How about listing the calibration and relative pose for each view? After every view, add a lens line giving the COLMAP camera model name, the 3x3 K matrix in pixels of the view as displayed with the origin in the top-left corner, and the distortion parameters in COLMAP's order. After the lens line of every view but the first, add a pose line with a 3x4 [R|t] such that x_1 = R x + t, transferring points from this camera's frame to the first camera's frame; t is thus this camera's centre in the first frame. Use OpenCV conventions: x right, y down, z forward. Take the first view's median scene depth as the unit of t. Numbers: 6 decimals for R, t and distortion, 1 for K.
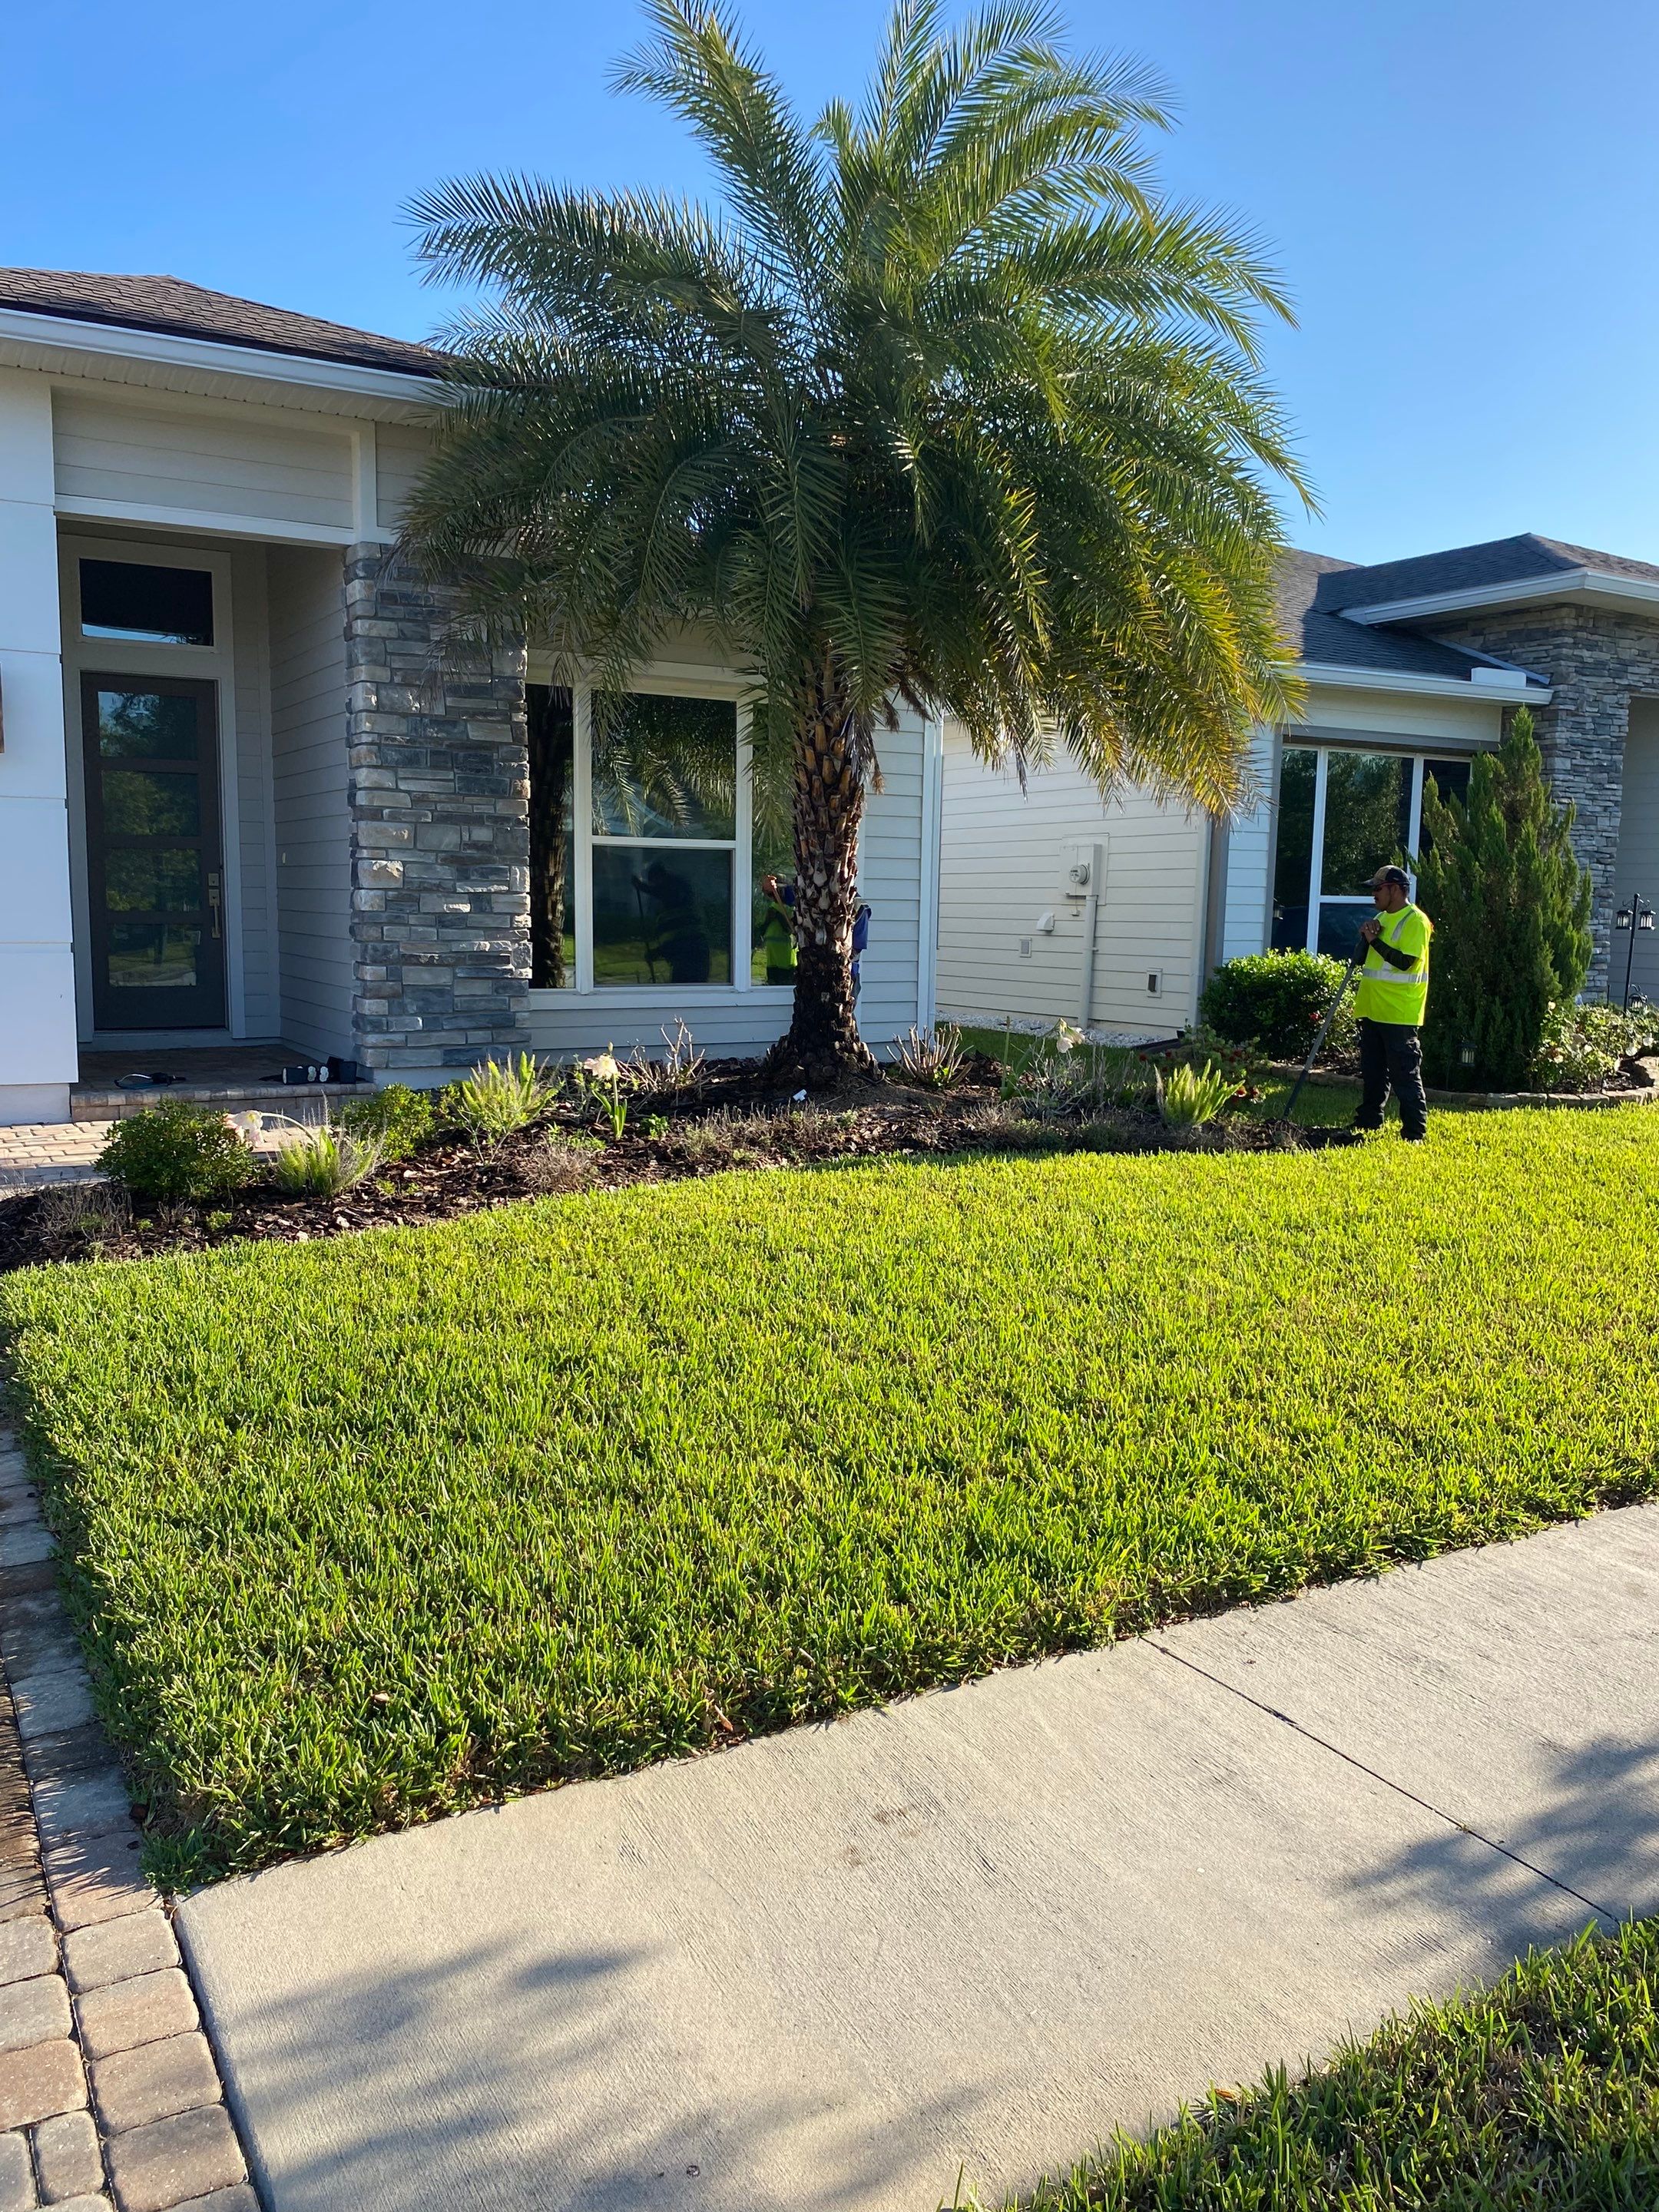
lens RADIAL K [[1683.0, 0, 843.6], [0, 1683.0, 1108.8], [0, 0, 1]] dist [0.020970, -0.001729]
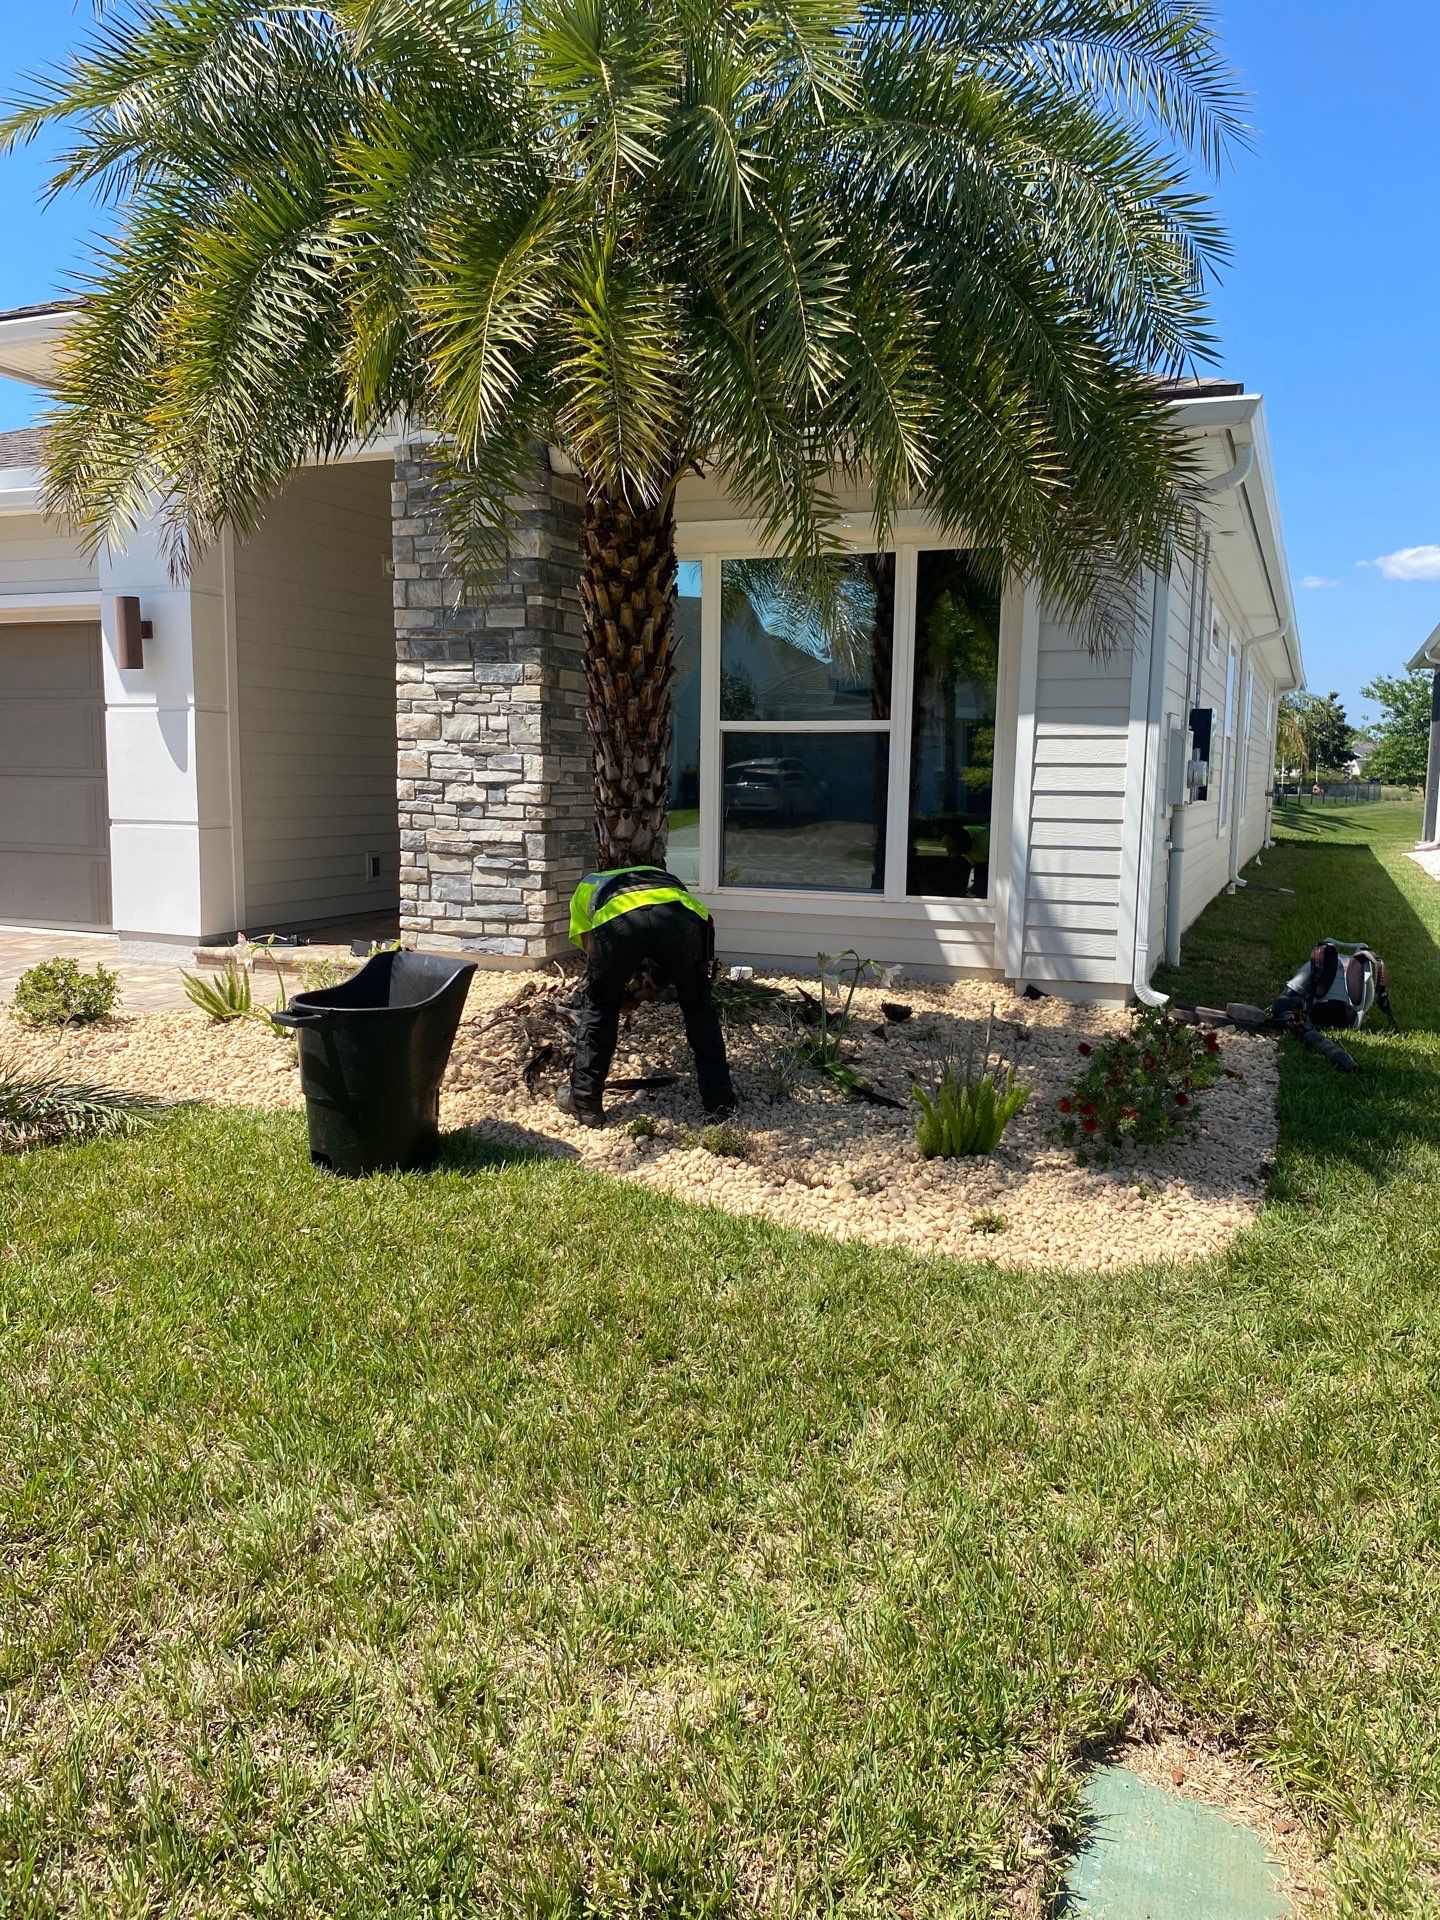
lens RADIAL K [[1460.8, 0, 732.3], [0, 1460.8, 962.4], [0, 0, 1]] dist [0.020970, -0.001729]
pose [[0.606129, 0.092764, -0.789938, 0.569518], [-0.106656, 0.993685, 0.034852, -0.068879], [0.788182, 0.063127, 0.612196, 0.604390]]
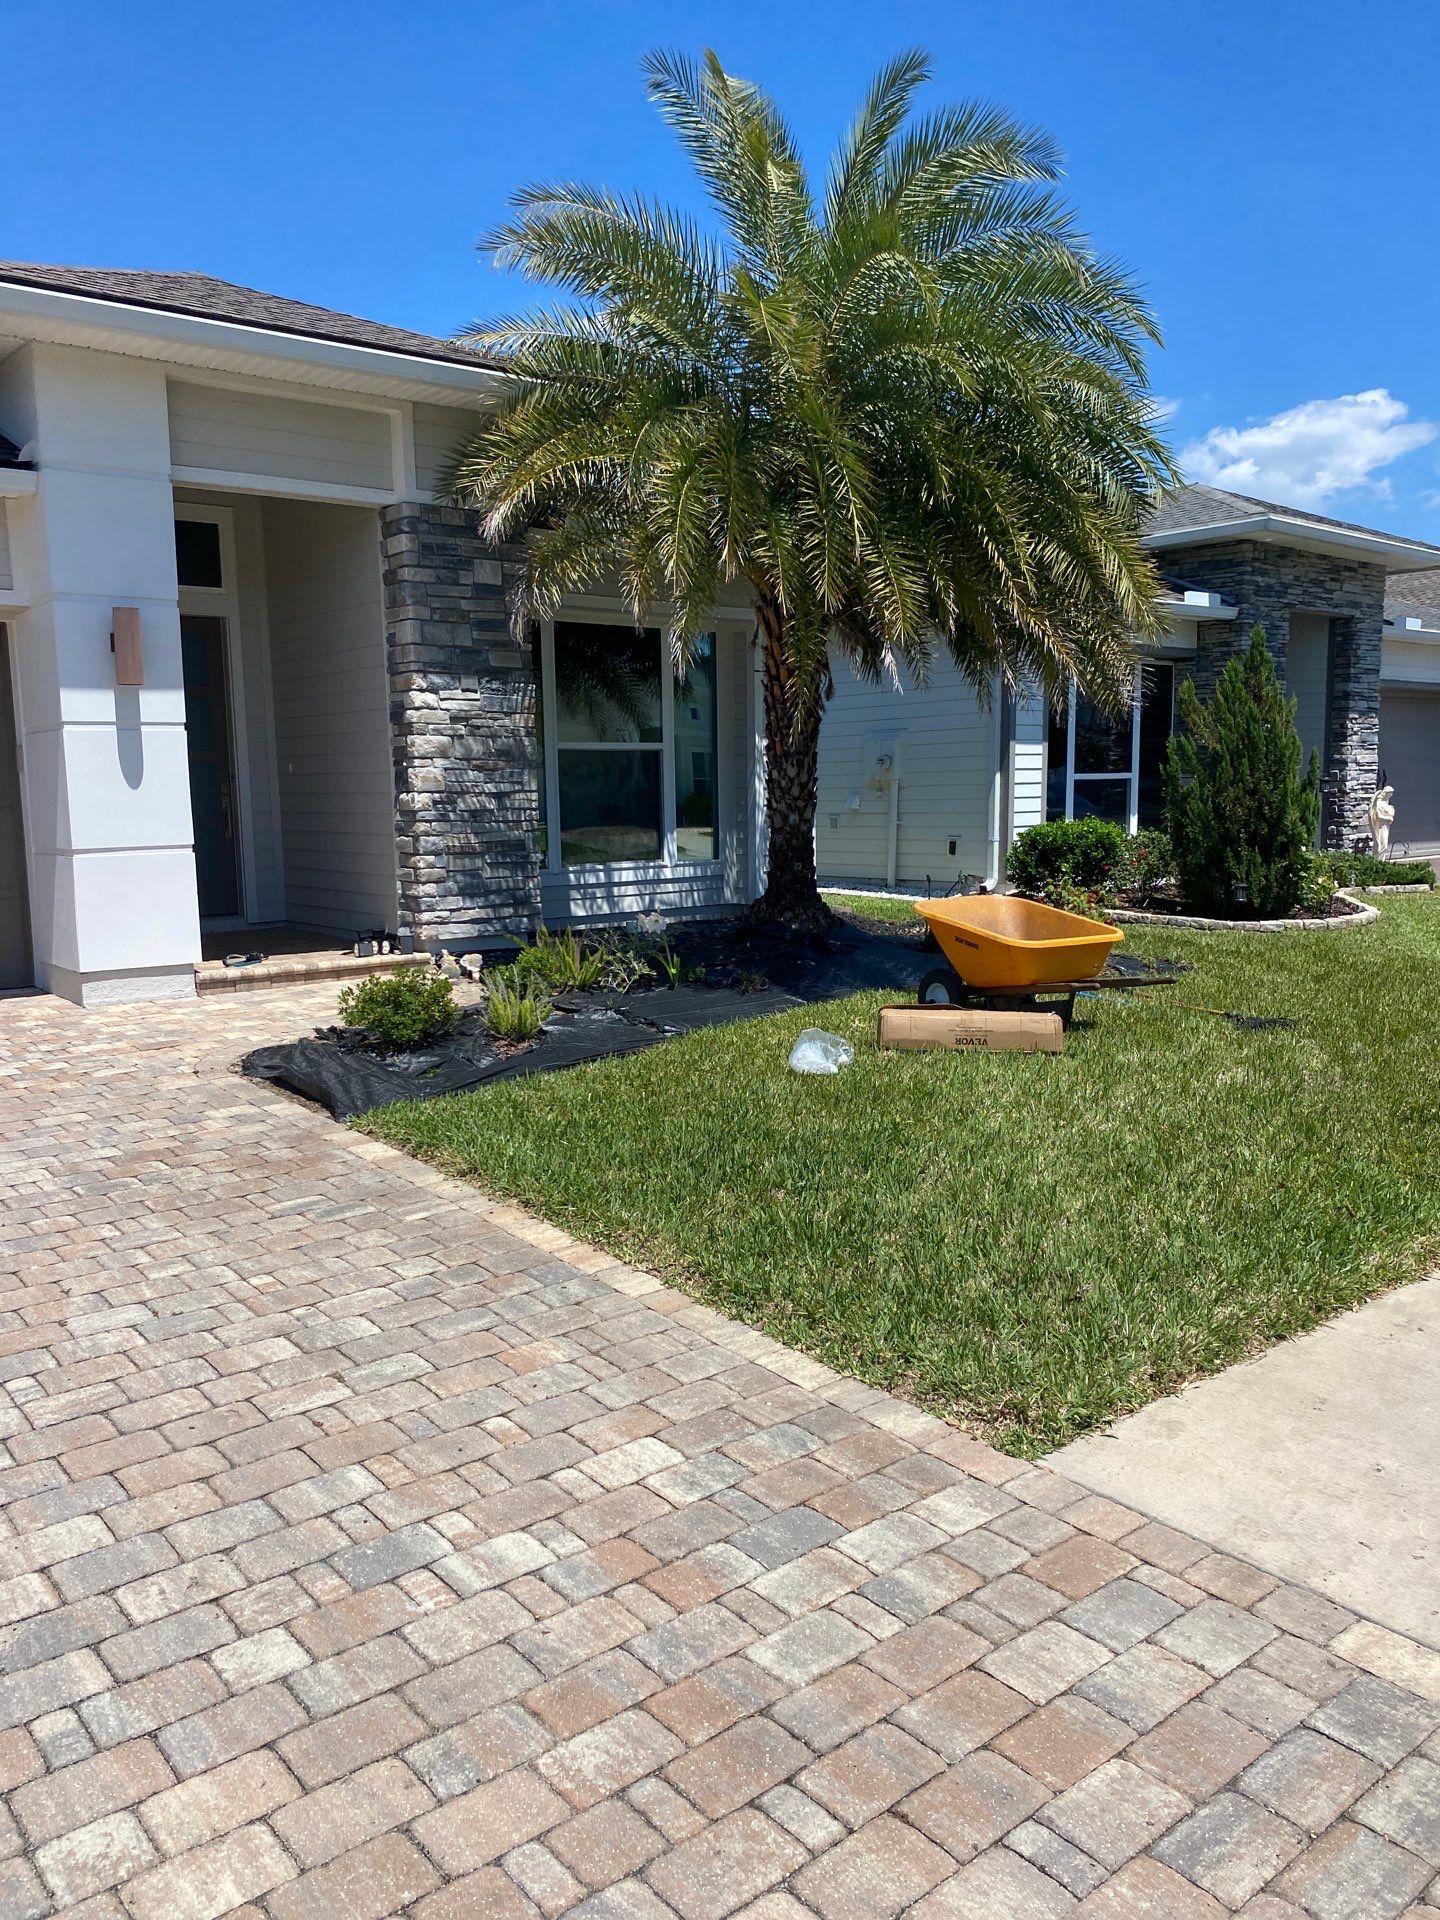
lens RADIAL K [[1460.8, 0, 732.3], [0, 1460.8, 962.4], [0, 0, 1]] dist [0.020970, -0.001729]
pose [[0.988284, -0.048597, 0.144683, -0.215028], [0.049325, 0.998782, -0.001447, 0.003613], [-0.144436, 0.008567, 0.989477, -0.060345]]
